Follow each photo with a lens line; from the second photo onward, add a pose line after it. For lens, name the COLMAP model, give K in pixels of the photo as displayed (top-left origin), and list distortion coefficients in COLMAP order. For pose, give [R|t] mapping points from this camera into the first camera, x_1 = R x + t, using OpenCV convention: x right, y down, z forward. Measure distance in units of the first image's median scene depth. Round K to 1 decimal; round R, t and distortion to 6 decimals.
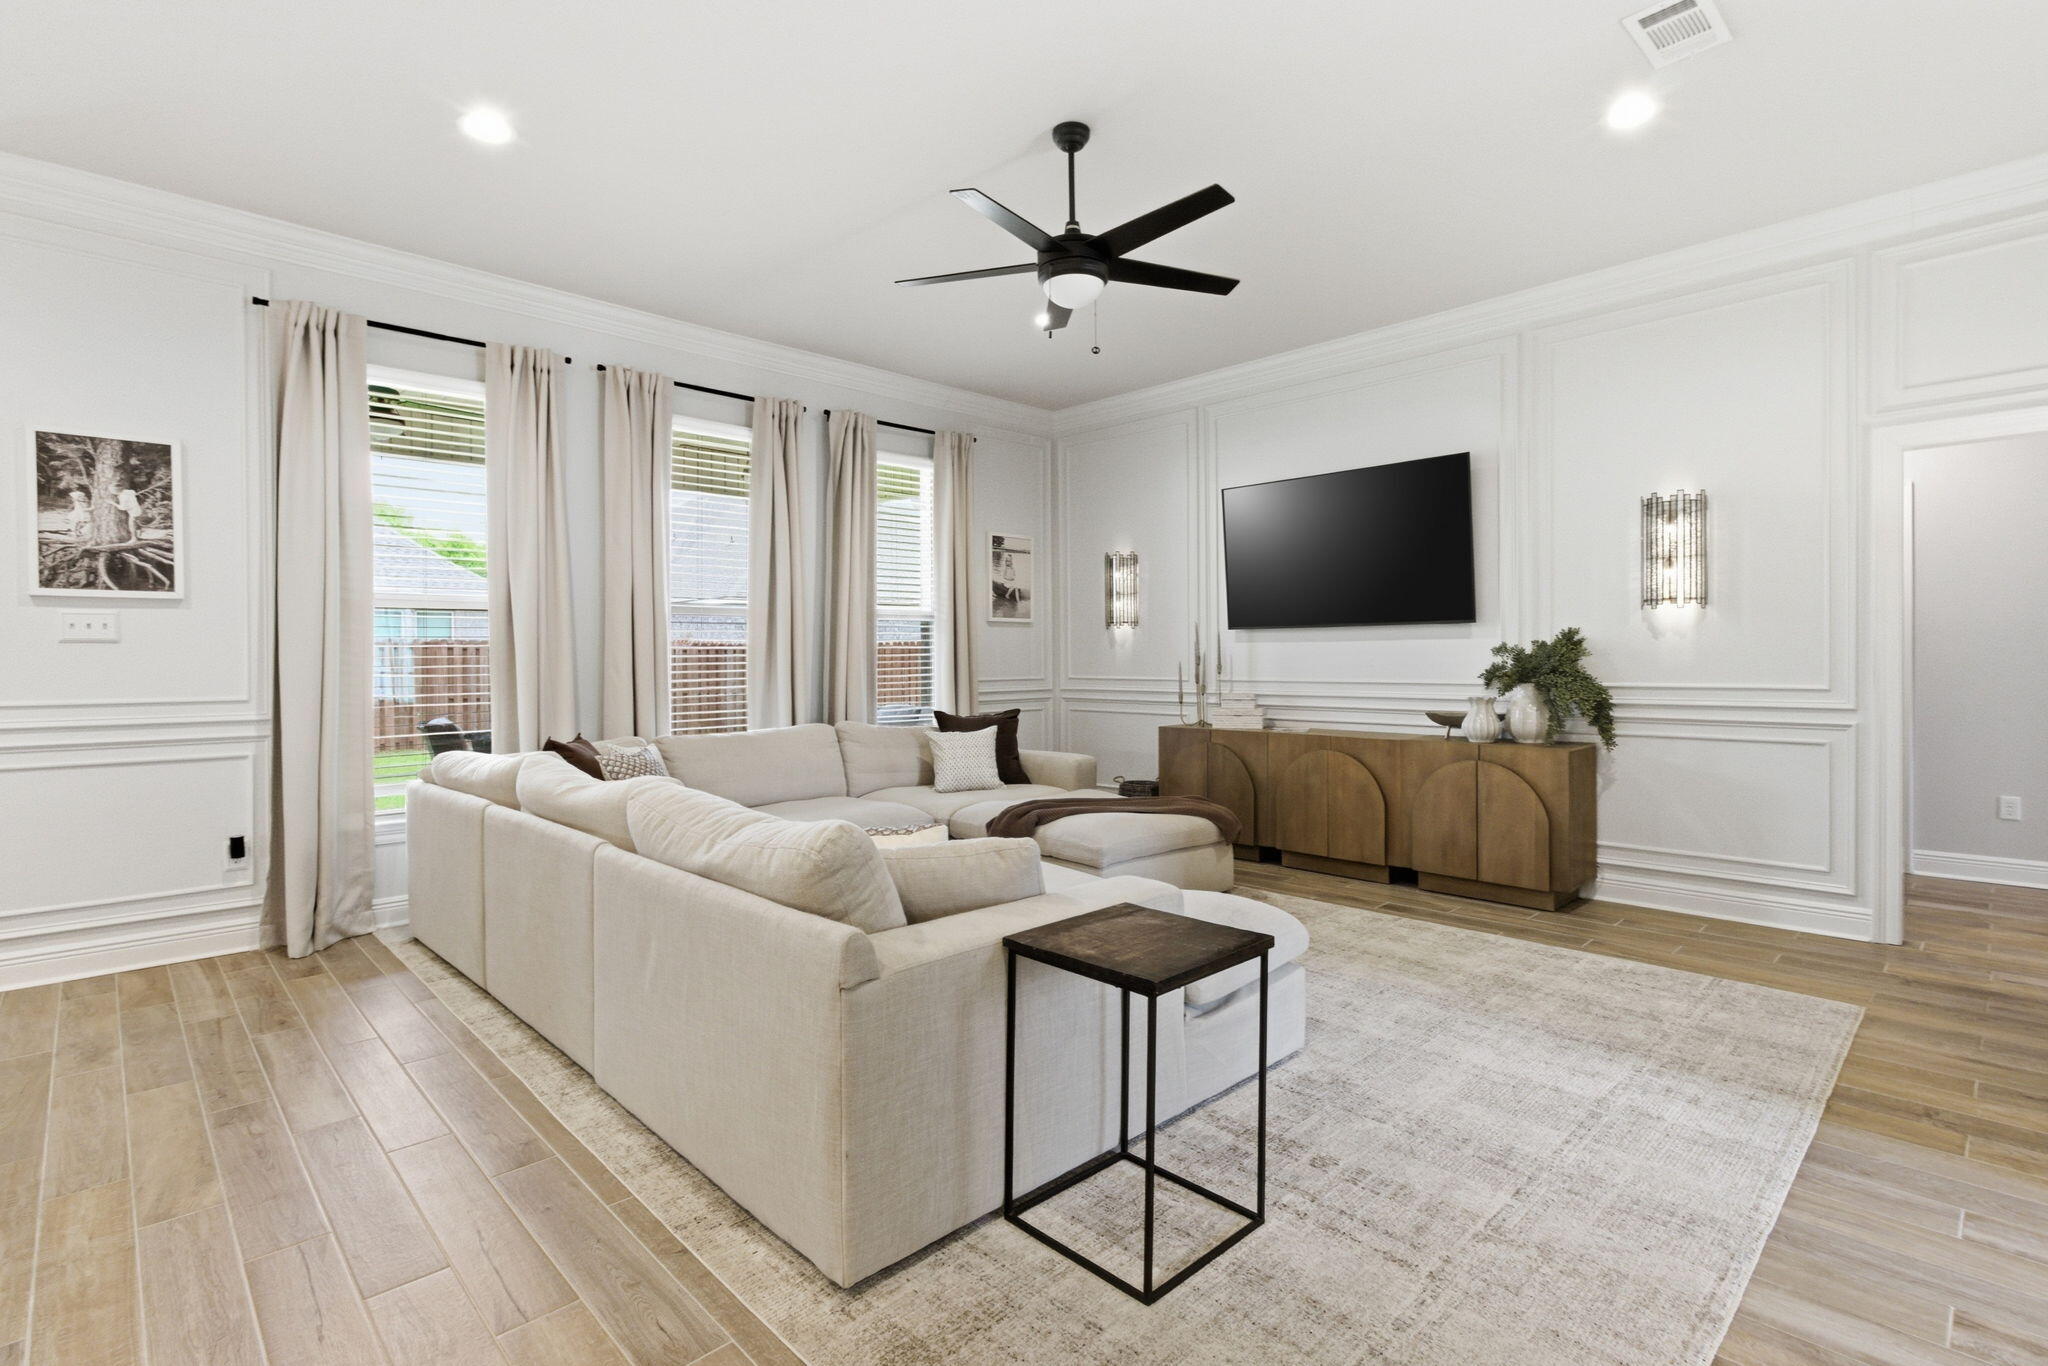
lens RADIAL K [[959.8, 0, 1019.7], [0, 959.8, 671.7], [0, 0, 1]] dist [-0.009719, 0.007701]
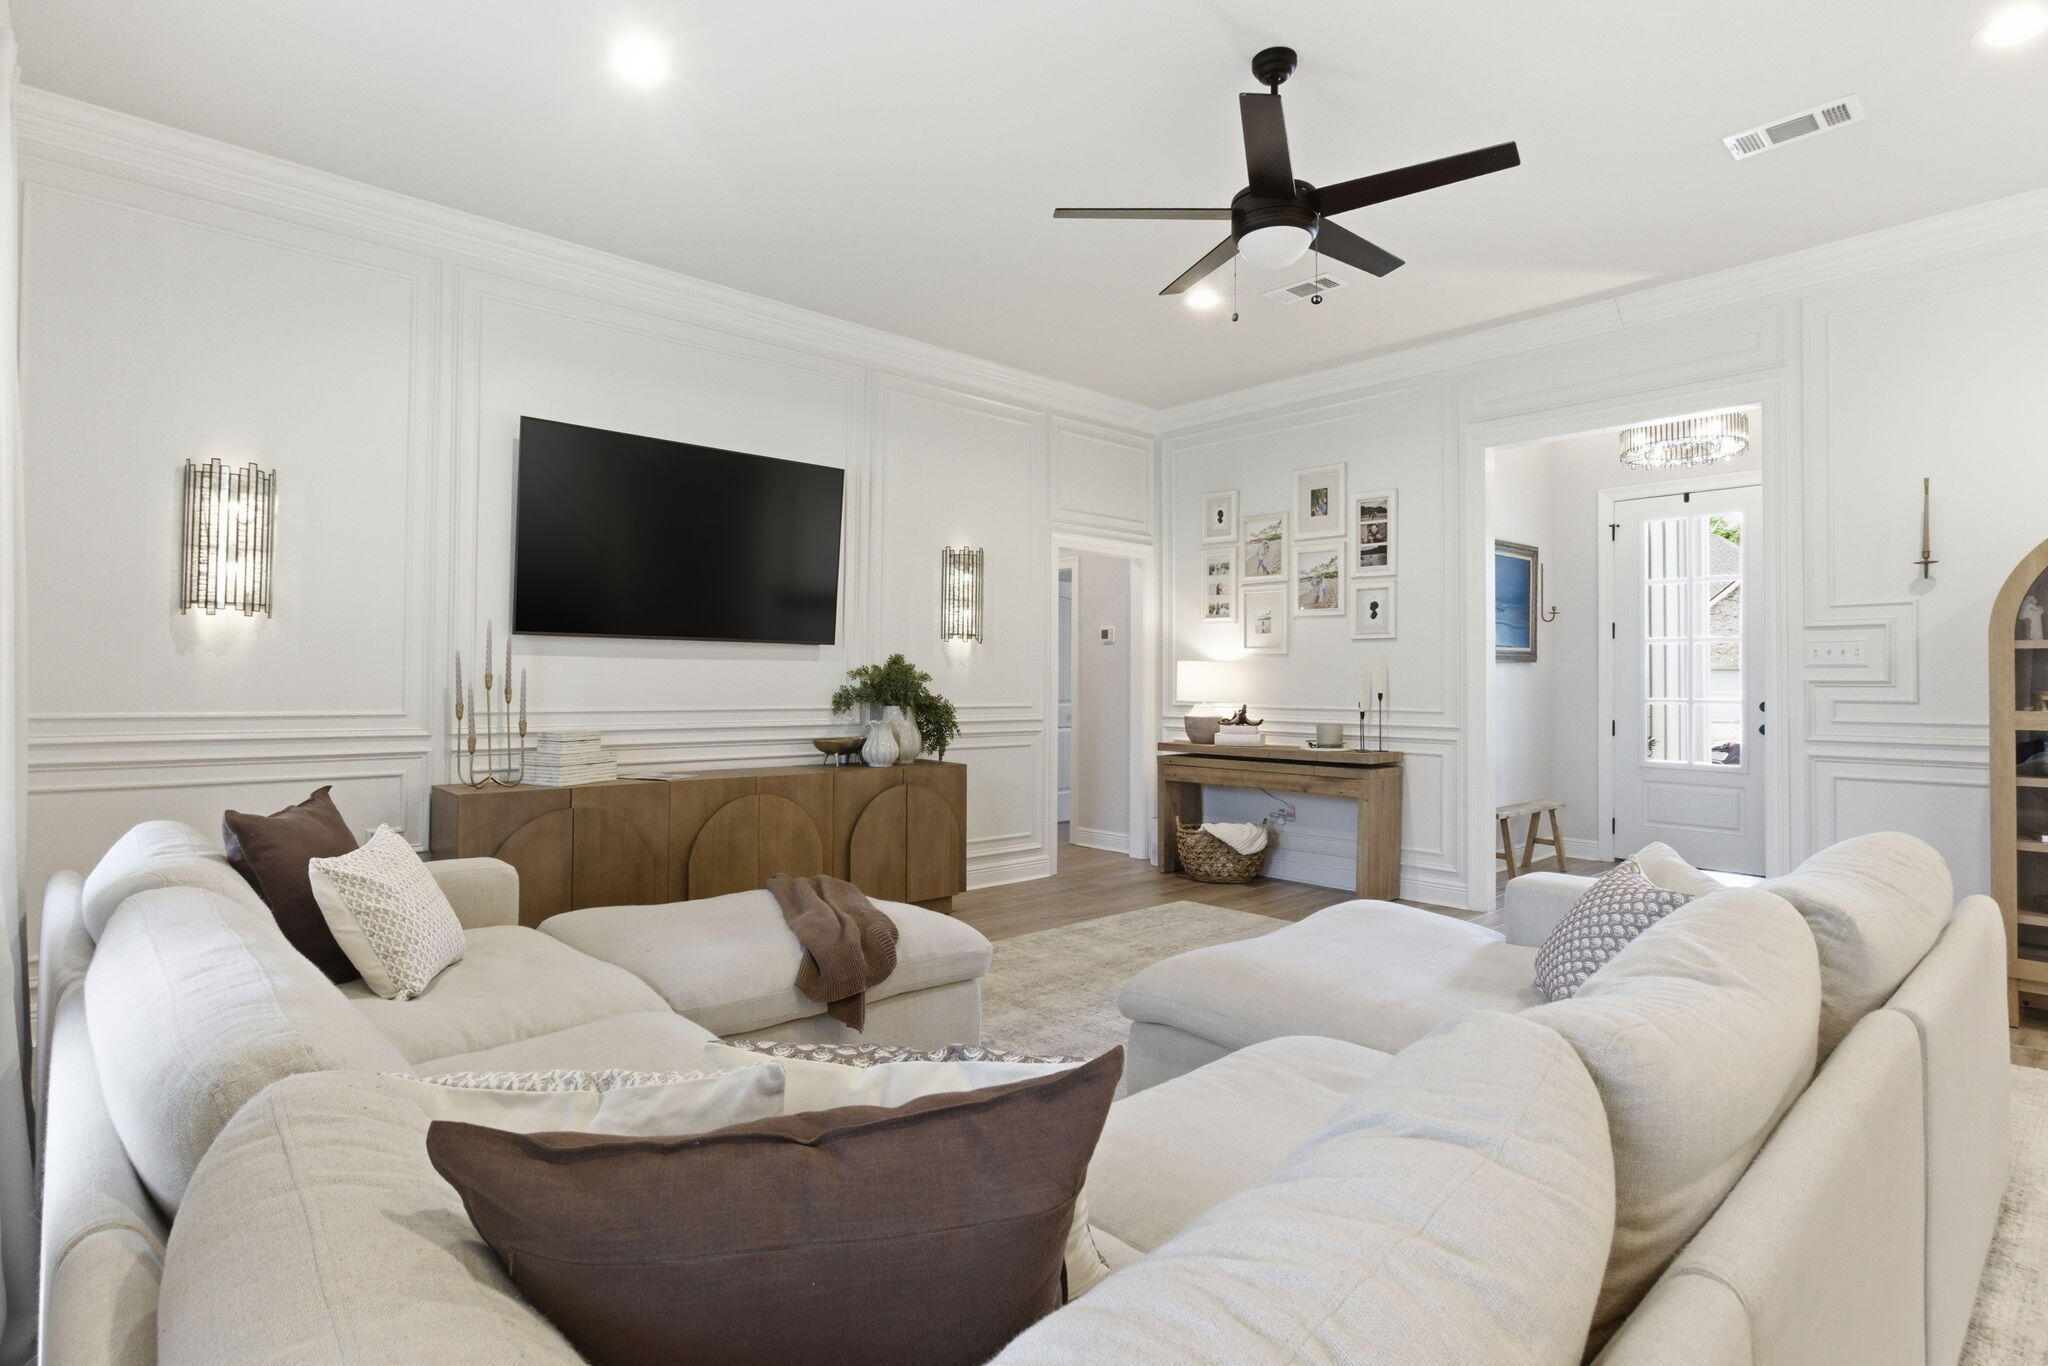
lens RADIAL K [[1033.1, 0, 1018.5], [0, 1033.1, 658.7], [0, 0, 1]] dist [-0.000634, 0.000096]
pose [[0.023985, 0.026621, 0.999358, -0.619014], [0.006570, 0.999620, -0.026786, -0.008621], [-0.999691, 0.007209, 0.023801, 0.866389]]
